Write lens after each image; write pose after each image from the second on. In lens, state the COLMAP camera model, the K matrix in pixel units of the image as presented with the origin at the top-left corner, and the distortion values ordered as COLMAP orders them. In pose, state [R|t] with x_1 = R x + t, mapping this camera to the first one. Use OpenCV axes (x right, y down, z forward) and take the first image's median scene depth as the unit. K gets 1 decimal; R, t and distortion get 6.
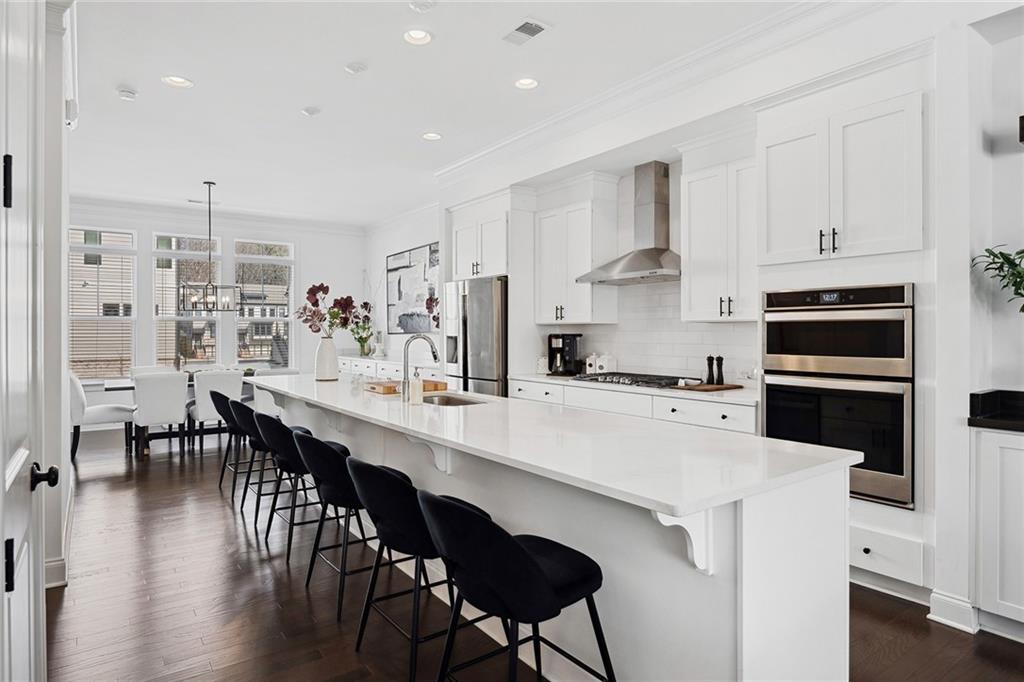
lens RADIAL K [[585.7, 0, 507.9], [0, 585.7, 330.1], [0, 0, 1]] dist [-0.004498, 0.001142]
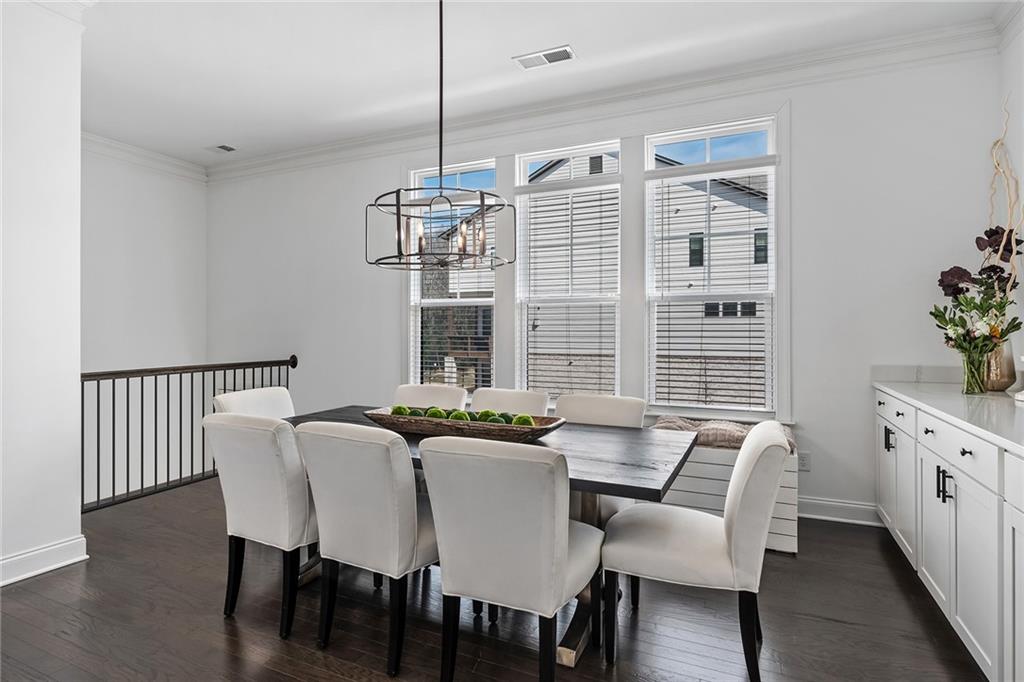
lens RADIAL K [[527.1, 0, 512.1], [0, 527.1, 333.1], [0, 0, 1]] dist [0.000936, 0.000283]
pose [[0.489643, -0.000420, -0.871923, -0.230834], [0.001145, 0.999999, 0.000161, 0.020426], [0.871922, -0.001077, 0.489643, 1.214642]]
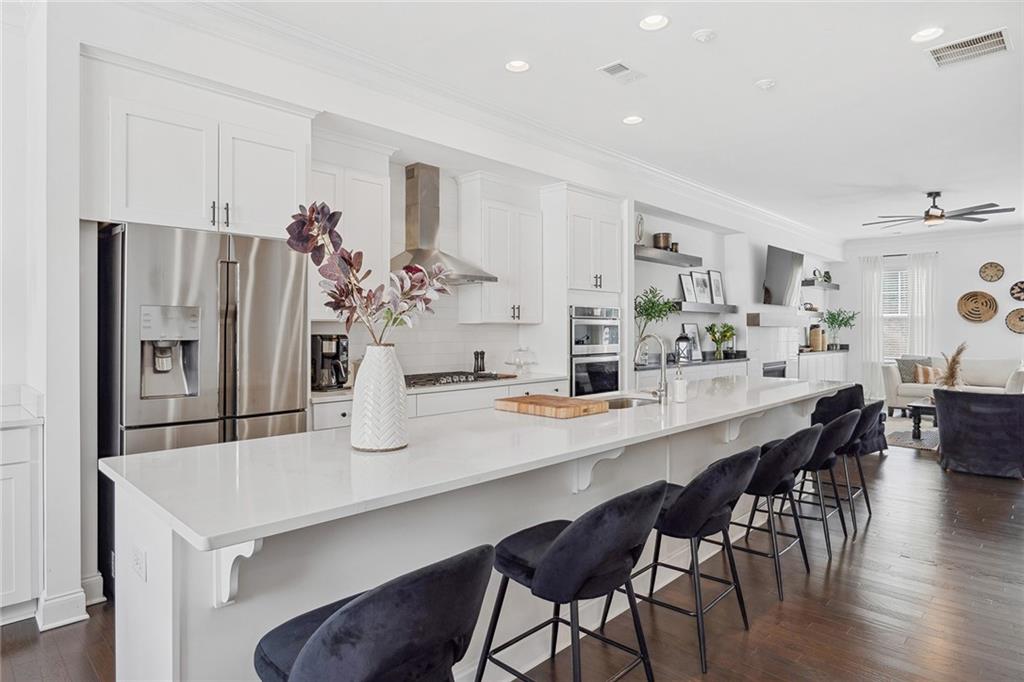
lens RADIAL K [[585.7, 0, 507.9], [0, 585.7, 330.1], [0, 0, 1]] dist [-0.004498, 0.001142]
pose [[-0.168747, 0.002638, 0.985656, -0.747213], [-0.000890, 0.999996, -0.002829, 0.003254], [-0.985659, -0.001354, -0.168744, 0.986752]]
